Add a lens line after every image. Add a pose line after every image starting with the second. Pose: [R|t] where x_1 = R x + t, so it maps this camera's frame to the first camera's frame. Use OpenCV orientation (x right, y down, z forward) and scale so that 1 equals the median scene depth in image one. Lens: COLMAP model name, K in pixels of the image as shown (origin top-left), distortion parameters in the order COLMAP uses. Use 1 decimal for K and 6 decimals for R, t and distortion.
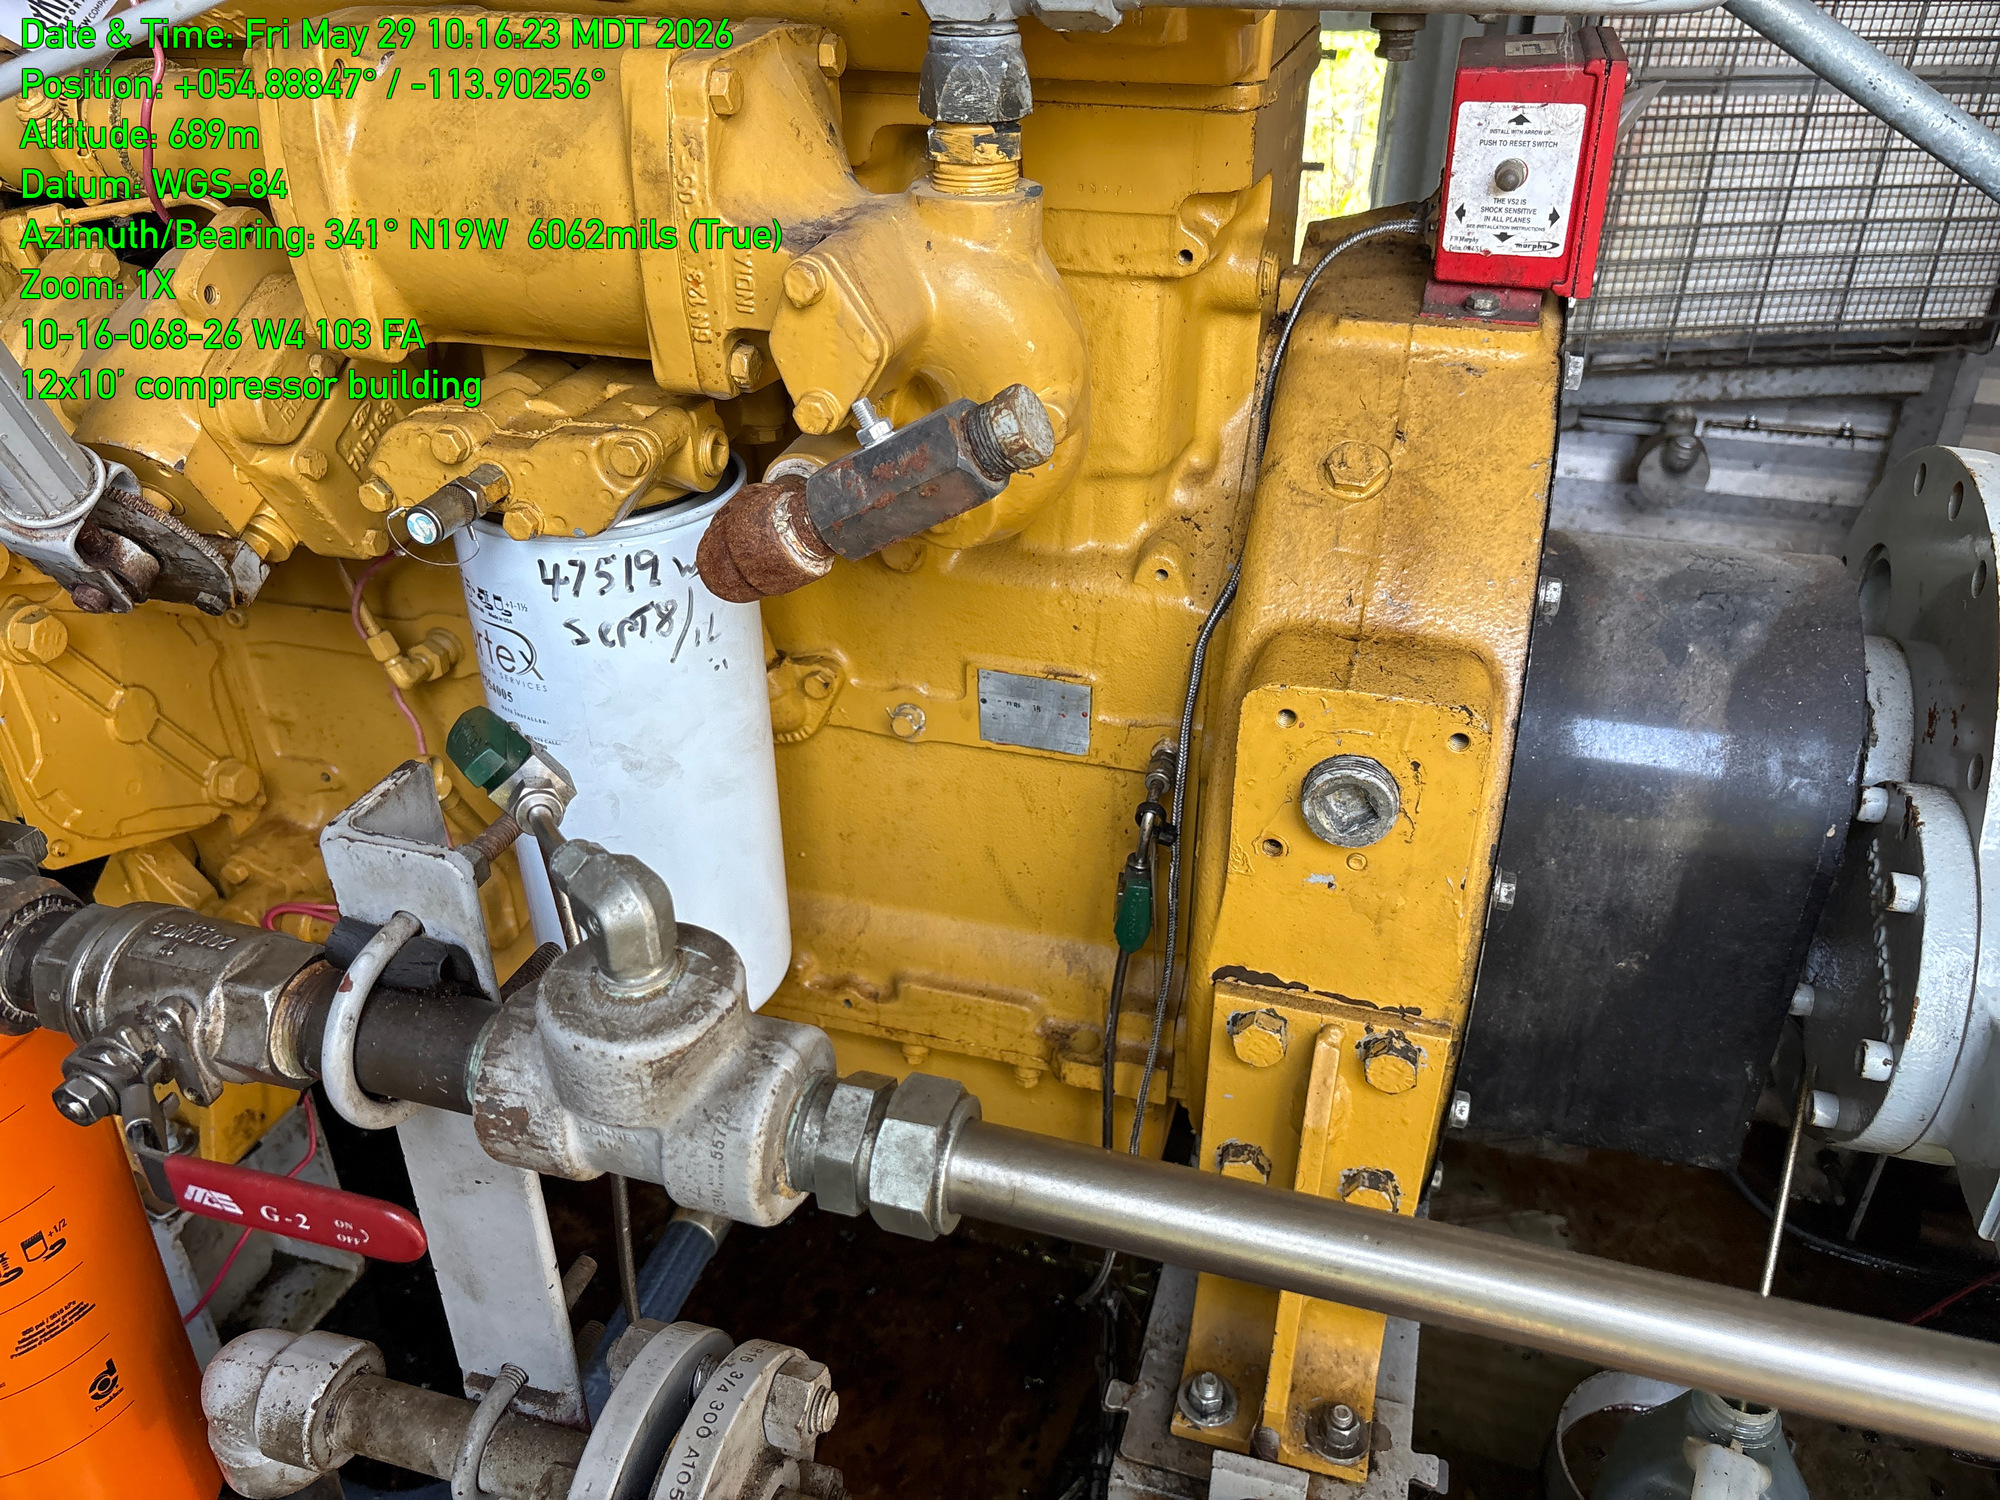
lens RADIAL K [[1528.5, 0, 1007.7], [0, 1528.5, 754.8], [0, 0, 1]] dist [0.030030, -0.005077]
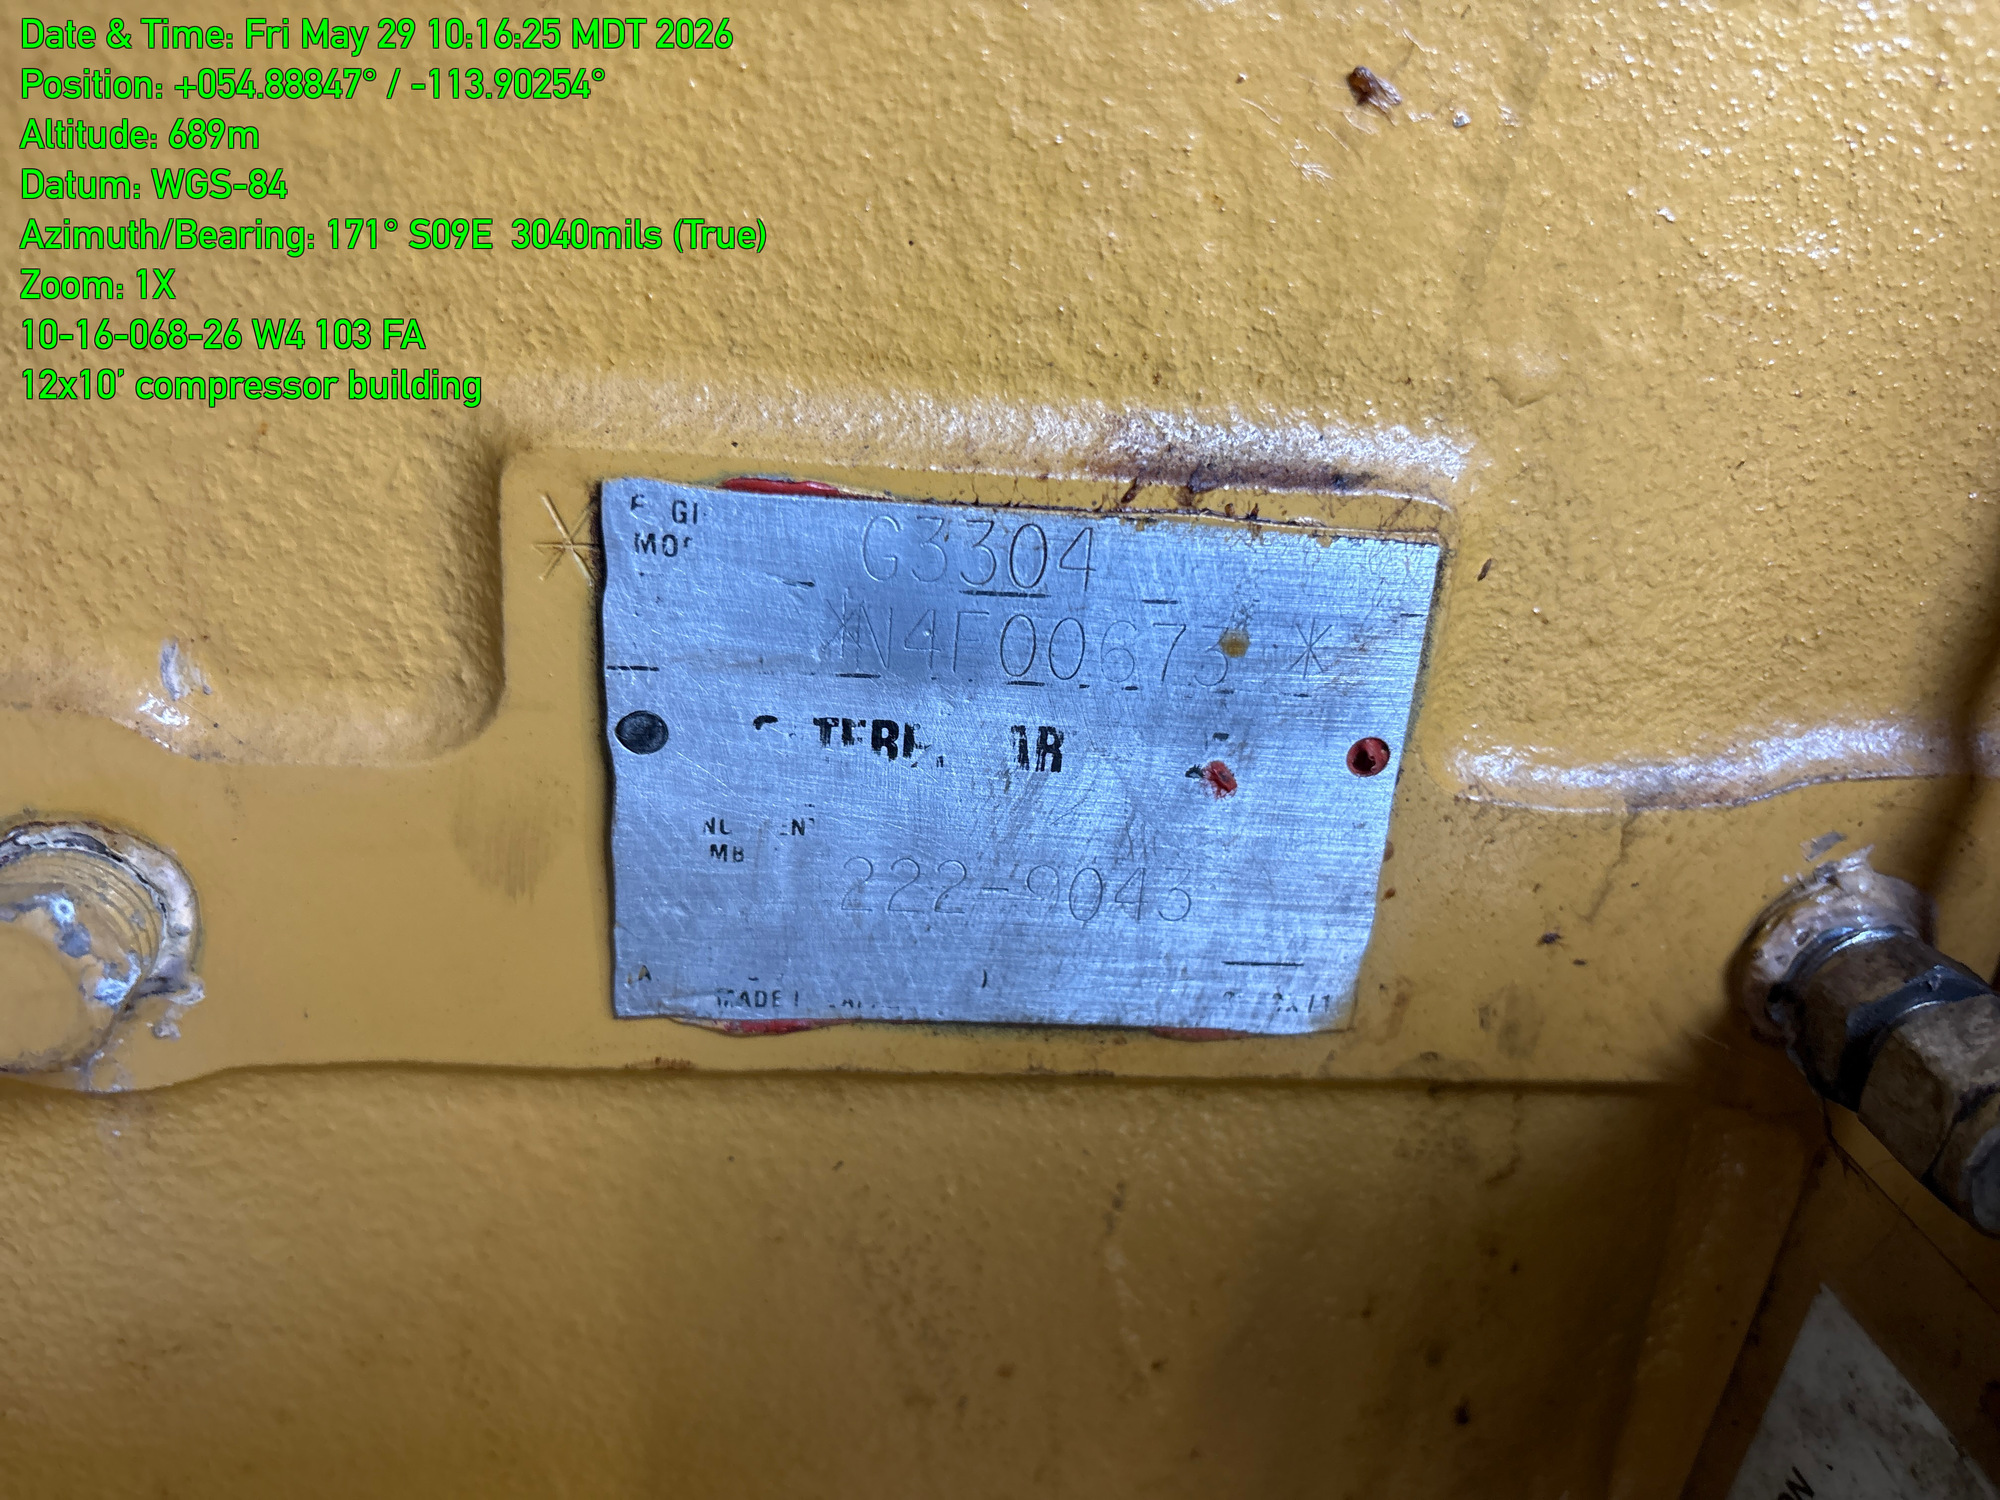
lens RADIAL K [[1528.5, 0, 1001.4], [0, 1528.5, 750.4], [0, 0, 1]] dist [0.030030, -0.005077]
pose [[0.930066, -0.060244, 0.362419, -0.043736], [0.119240, 0.982561, -0.142675, -0.011756], [-0.347503, 0.175912, 0.921030, 1.043500]]
